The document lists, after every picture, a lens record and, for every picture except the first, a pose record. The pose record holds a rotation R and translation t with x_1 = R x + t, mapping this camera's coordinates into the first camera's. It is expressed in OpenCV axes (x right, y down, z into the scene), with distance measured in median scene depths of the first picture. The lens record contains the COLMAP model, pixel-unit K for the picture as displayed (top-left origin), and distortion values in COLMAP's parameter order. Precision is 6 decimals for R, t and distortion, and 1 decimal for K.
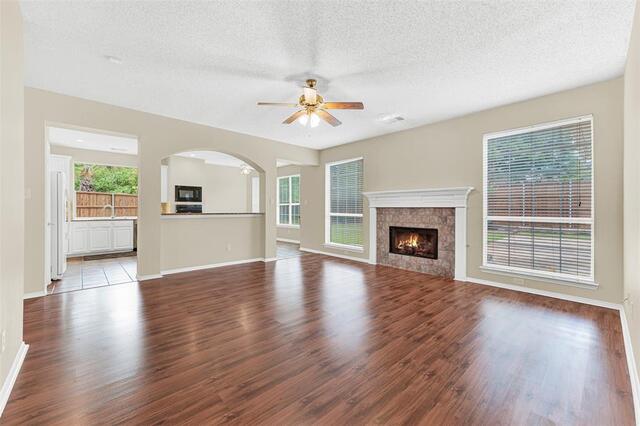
lens RADIAL K [[261.8, 0, 318.9], [0, 261.8, 210.3], [0, 0, 1]] dist [0.001332, 0.000186]
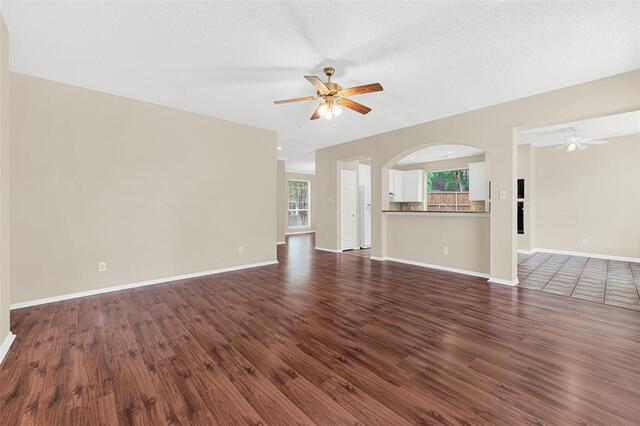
lens RADIAL K [[261.8, 0, 323.2], [0, 261.8, 211.7], [0, 0, 1]] dist [0.001332, 0.000186]
pose [[-0.003169, 0.011889, -0.999924, 0.574737], [-0.000836, 0.999929, 0.011892, 0.001207], [0.999995, 0.000874, -0.003159, 0.619431]]
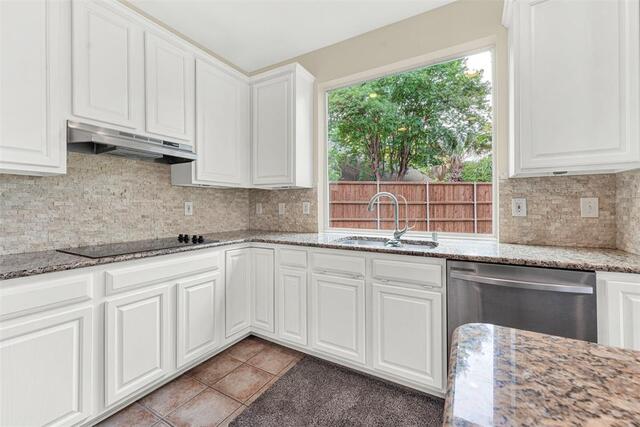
lens RADIAL K [[261.6, 0, 317.5], [0, 261.6, 205.5], [0, 0, 1]] dist [-0.002762, -0.000449]
pose [[0.298092, -0.008892, -0.954496, -0.742526], [0.004306, 0.999959, -0.007970, -0.004863], [0.954527, -0.001734, 0.298118, 1.153602]]
